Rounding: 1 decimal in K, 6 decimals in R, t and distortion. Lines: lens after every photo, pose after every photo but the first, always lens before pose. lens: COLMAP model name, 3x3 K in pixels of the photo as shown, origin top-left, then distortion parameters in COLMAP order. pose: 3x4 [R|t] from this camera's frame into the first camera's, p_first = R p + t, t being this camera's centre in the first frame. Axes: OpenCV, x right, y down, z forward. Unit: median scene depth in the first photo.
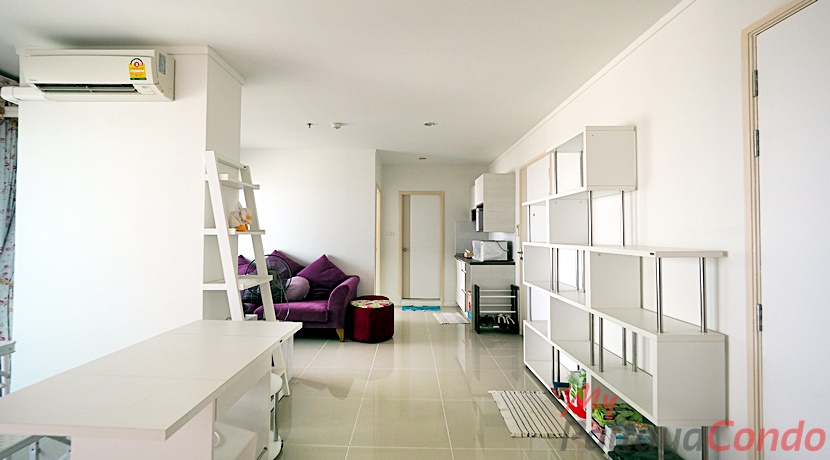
lens RADIAL K [[350.8, 0, 401.3], [0, 350.8, 226.9], [0, 0, 1]] dist [-0.001247, -0.000148]
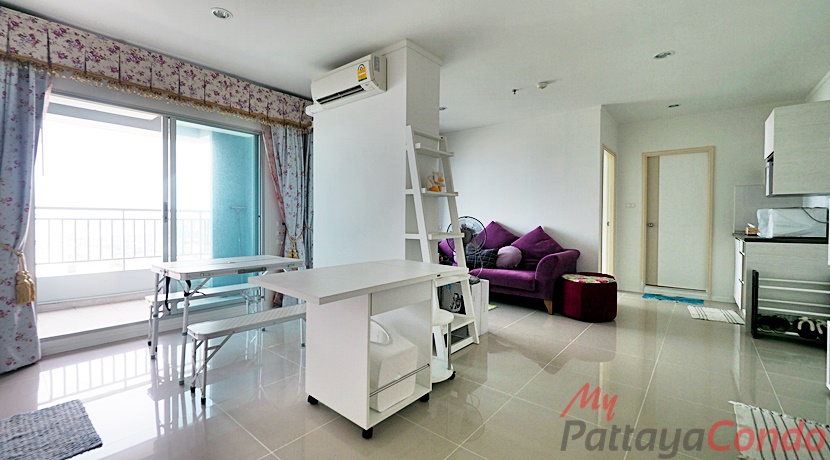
lens RADIAL K [[350.8, 0, 401.3], [0, 350.8, 226.9], [0, 0, 1]] dist [-0.001247, -0.000148]
pose [[0.774033, 0.017272, -0.632910, 0.112087], [0.010126, 0.999162, 0.039650, 0.045241], [0.633064, -0.037100, 0.773210, 0.011440]]
